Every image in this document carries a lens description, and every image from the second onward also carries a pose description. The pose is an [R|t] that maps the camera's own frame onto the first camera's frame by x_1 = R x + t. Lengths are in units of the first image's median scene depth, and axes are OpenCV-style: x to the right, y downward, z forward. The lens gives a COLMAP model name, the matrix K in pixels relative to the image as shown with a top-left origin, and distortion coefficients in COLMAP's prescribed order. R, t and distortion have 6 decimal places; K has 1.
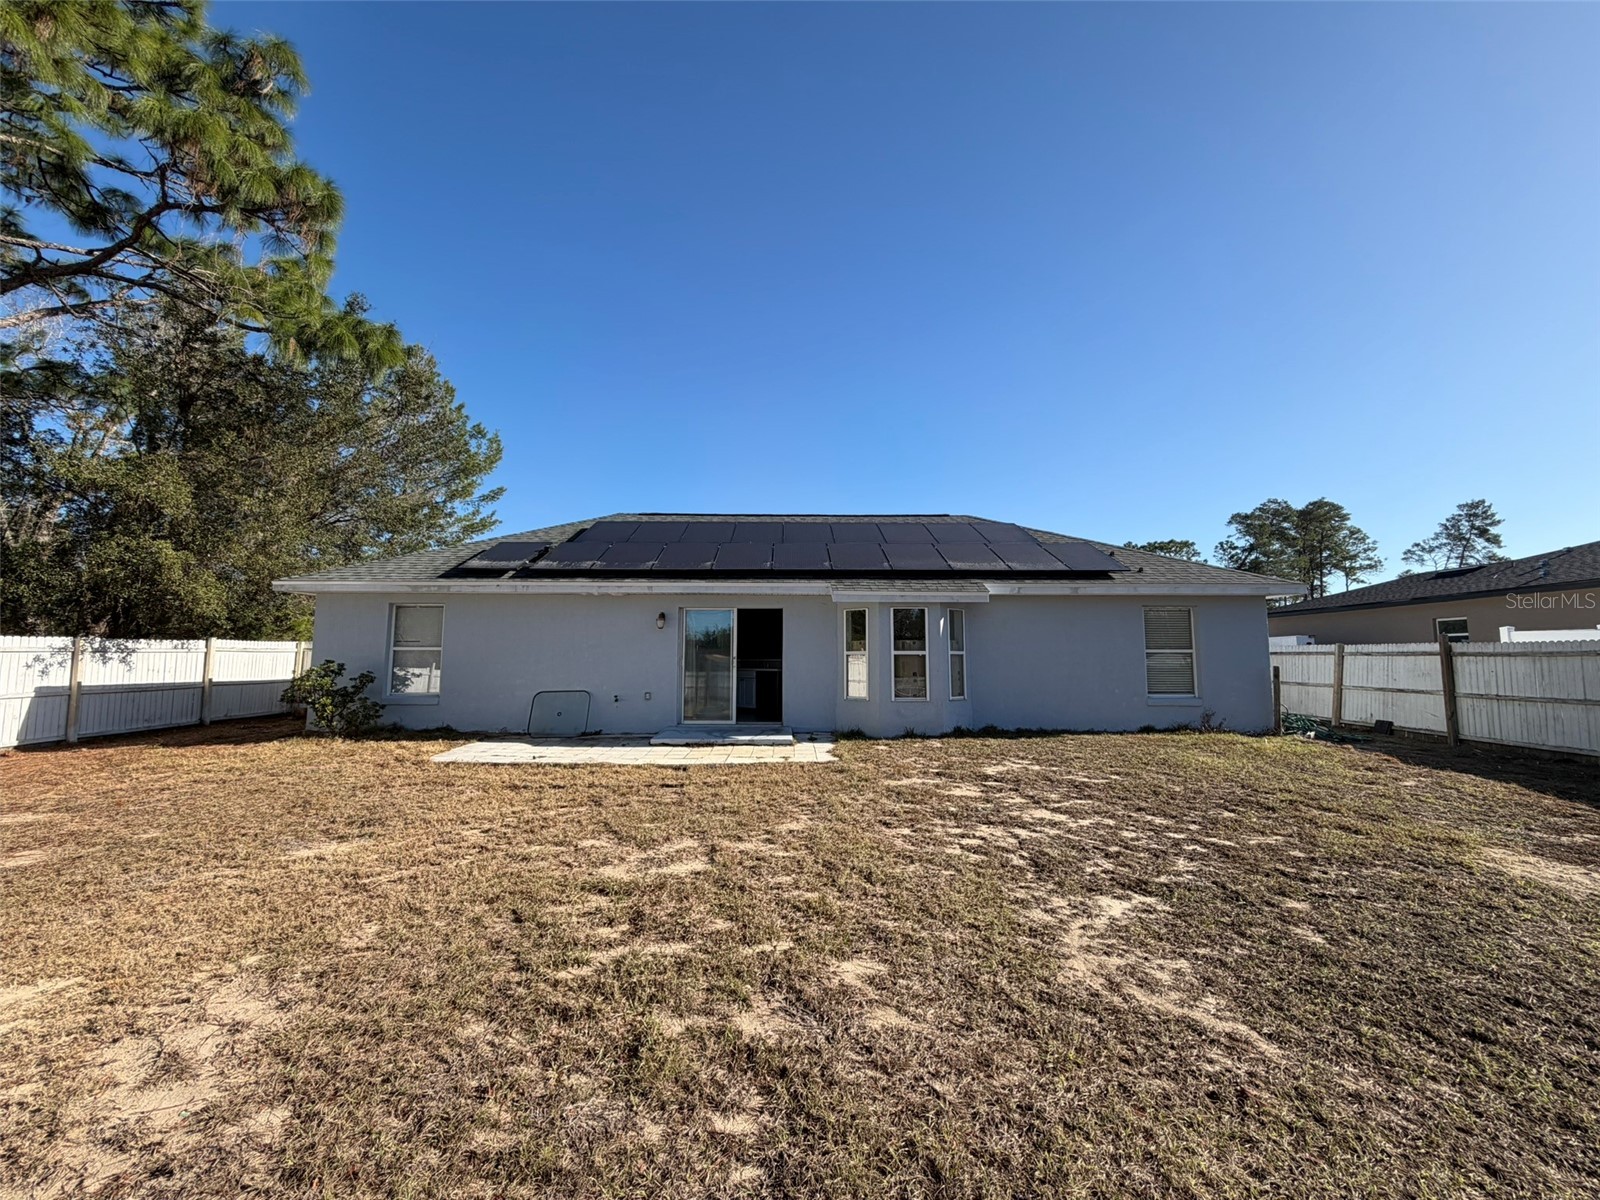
lens RADIAL K [[636.5, 0, 805.1], [0, 636.5, 603.2], [0, 0, 1]] dist [-0.003577, 0.000044]
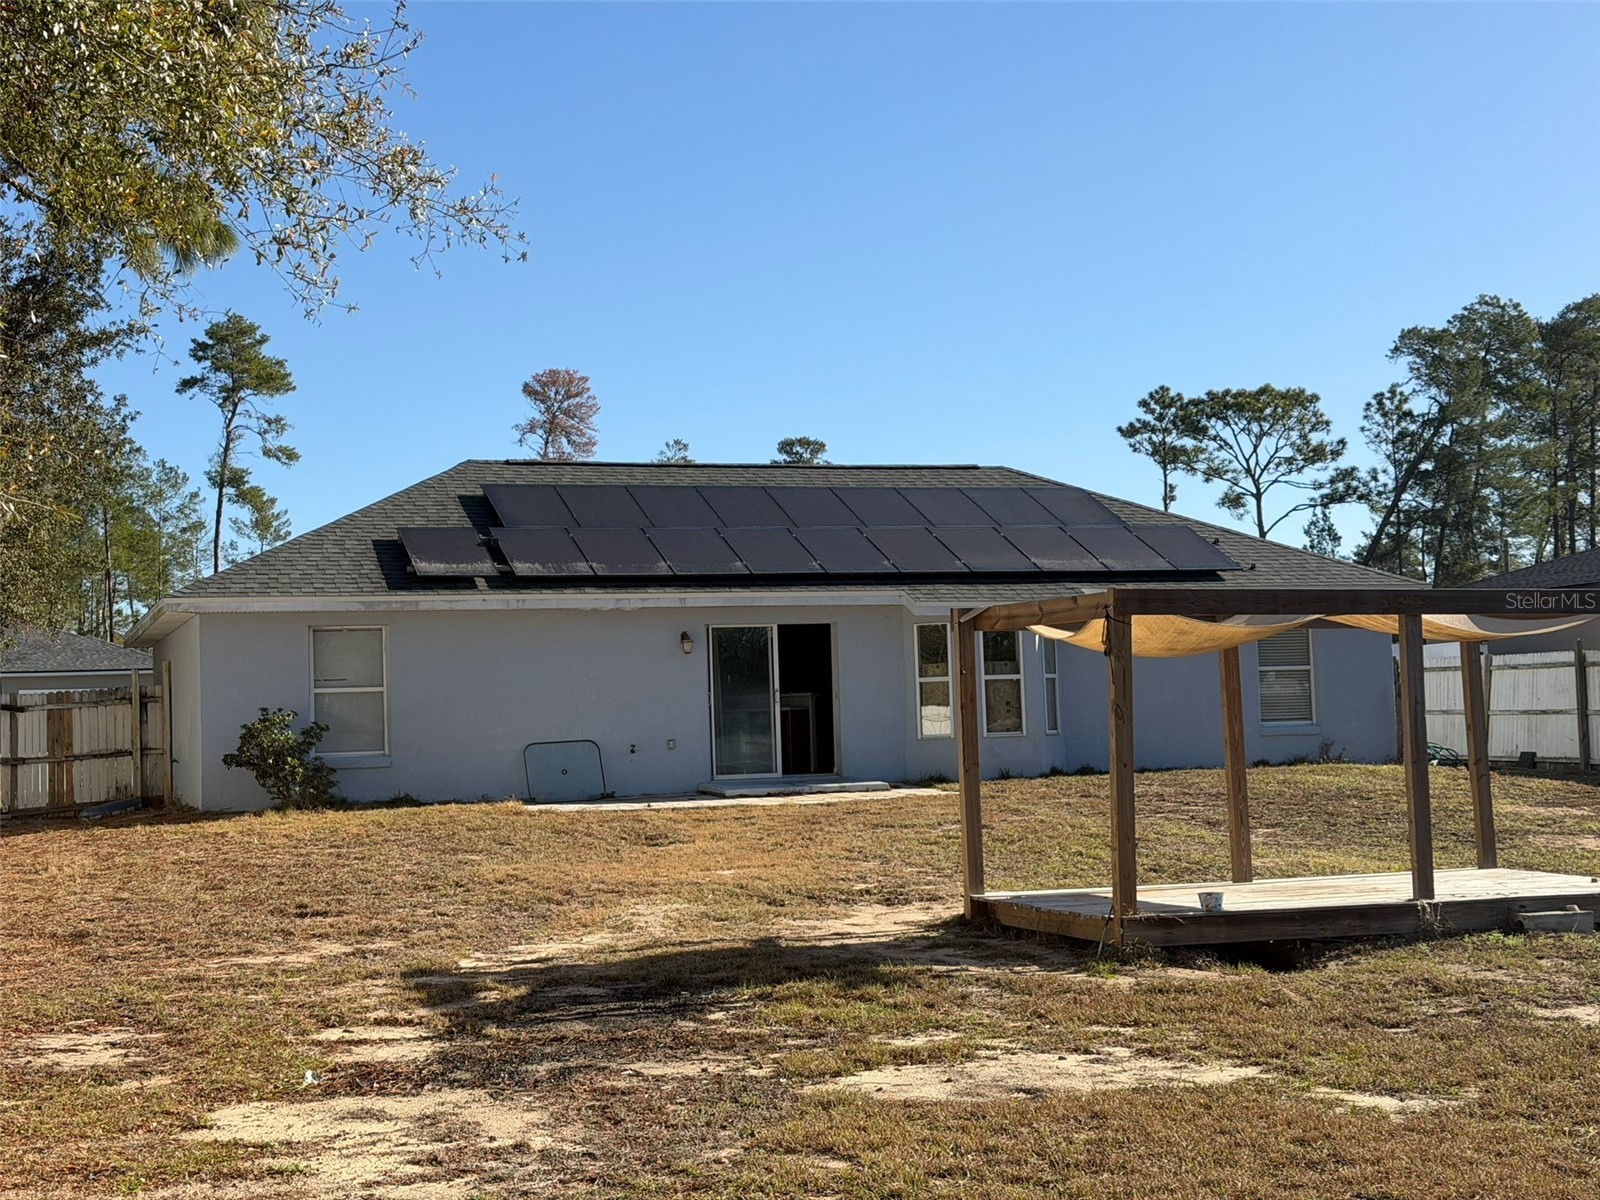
lens RADIAL K [[2263.5, 0, 784.7], [0, 2263.5, 587.2], [0, 0, 1]] dist [0.008595, 0.000000]
pose [[0.949903, -0.012489, 0.312295, -0.152642], [0.005568, 0.999719, 0.023043, -0.015969], [-0.312495, -0.020149, 0.949706, -0.251981]]
